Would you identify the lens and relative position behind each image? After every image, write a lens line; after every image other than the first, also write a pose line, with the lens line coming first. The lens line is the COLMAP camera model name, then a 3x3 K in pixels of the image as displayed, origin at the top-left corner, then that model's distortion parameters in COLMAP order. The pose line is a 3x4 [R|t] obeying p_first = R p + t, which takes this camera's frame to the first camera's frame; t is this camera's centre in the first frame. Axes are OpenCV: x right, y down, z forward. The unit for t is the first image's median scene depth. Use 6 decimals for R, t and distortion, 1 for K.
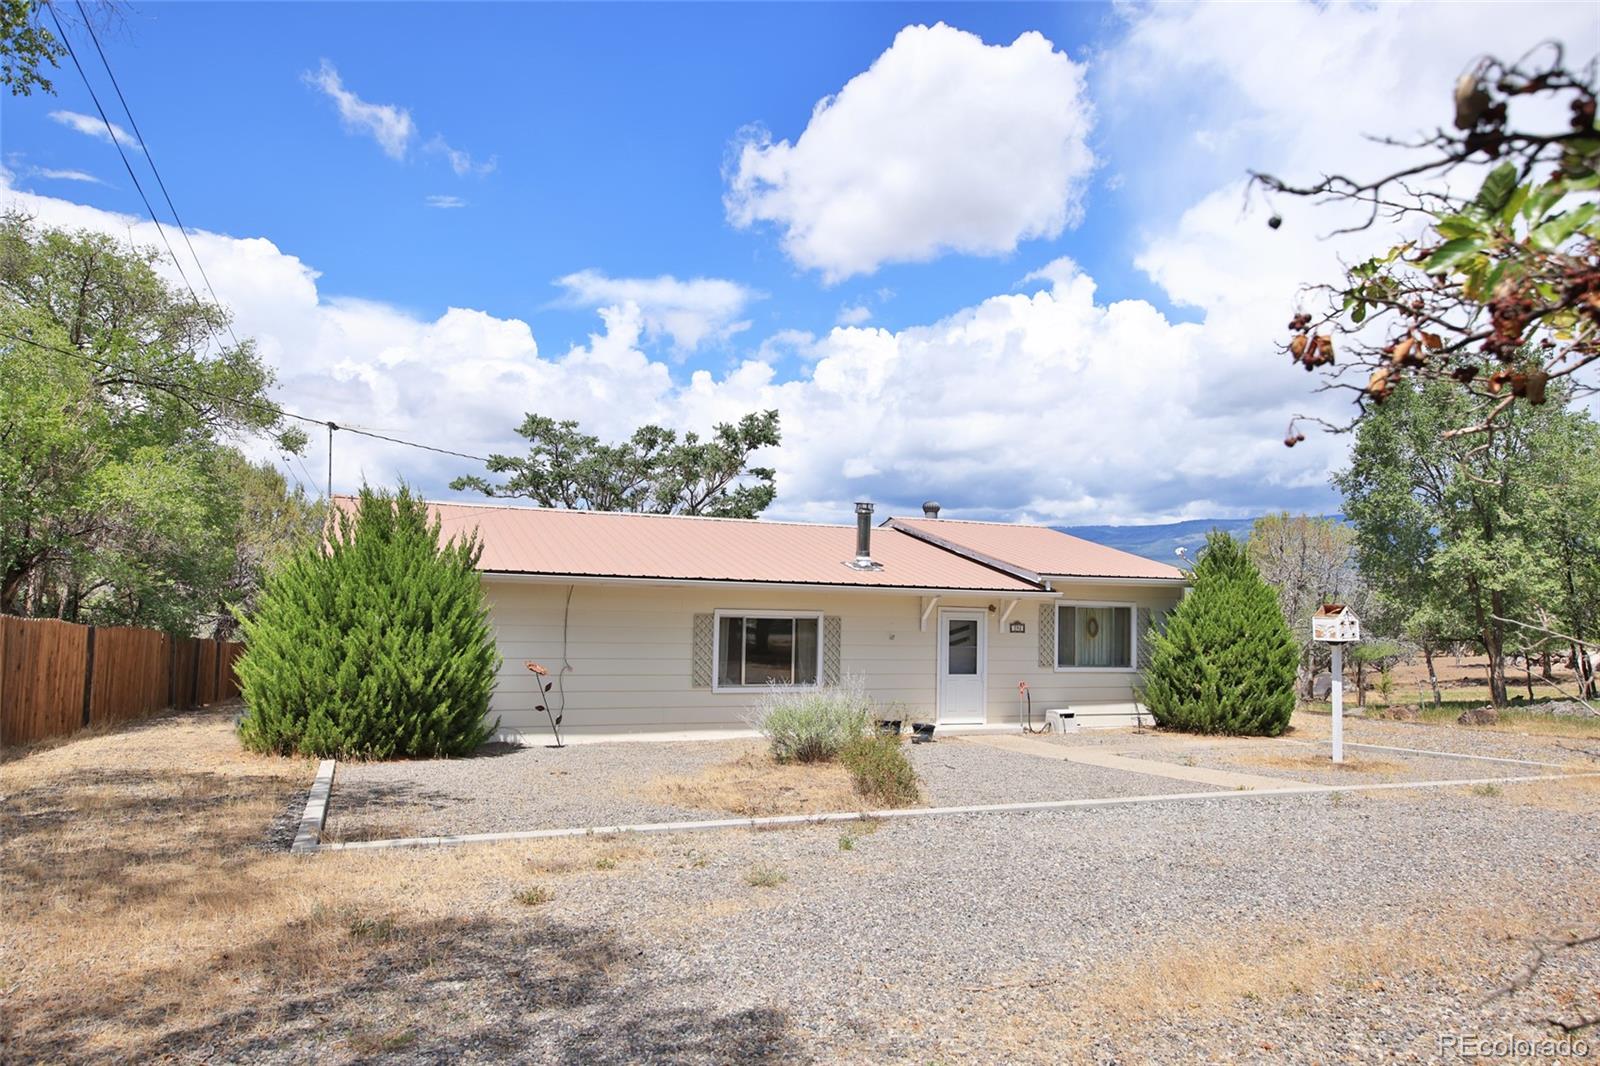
lens RADIAL K [[1087.0, 0, 800.0], [0, 1087.0, 533.0], [0, 0, 1]] dist [0.001806, 0.000251]
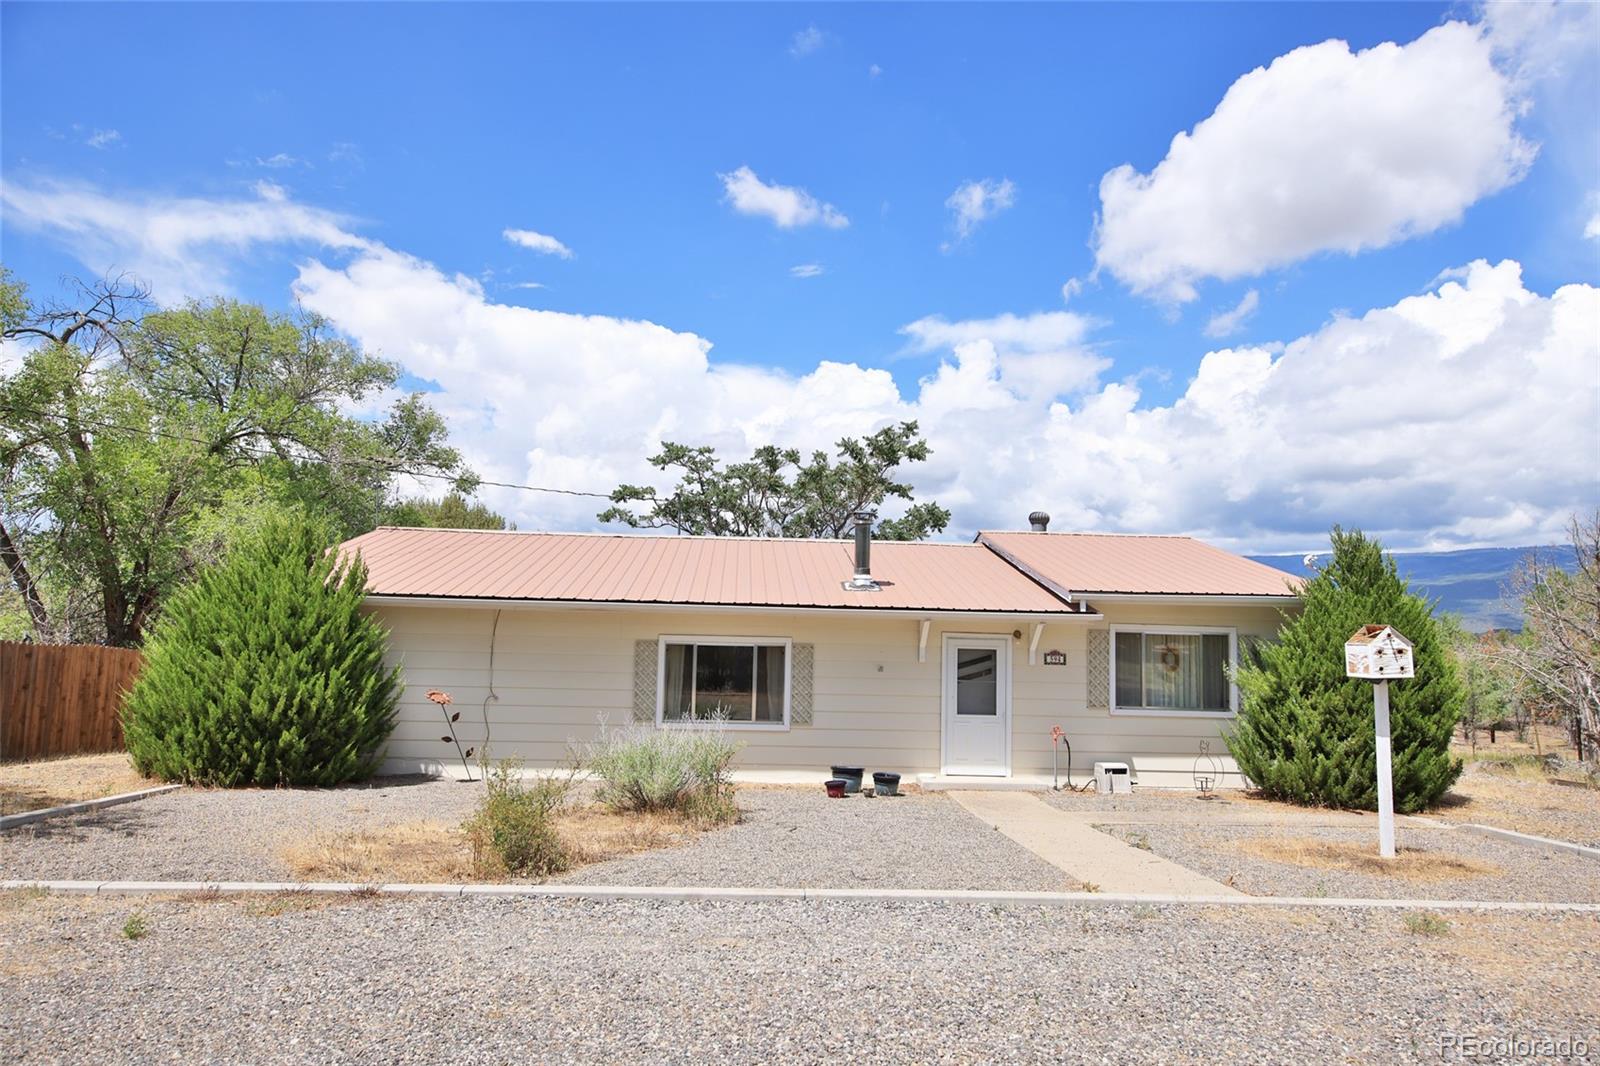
lens RADIAL K [[1058.0, 0, 798.3], [0, 1058.0, 564.9], [0, 0, 1]] dist [0.001956, 0.002521]
pose [[0.934849, -0.025367, -0.354138, 0.306155], [0.023712, 0.999678, -0.009015, 0.020613], [0.354253, 0.000030, 0.935150, 0.203356]]
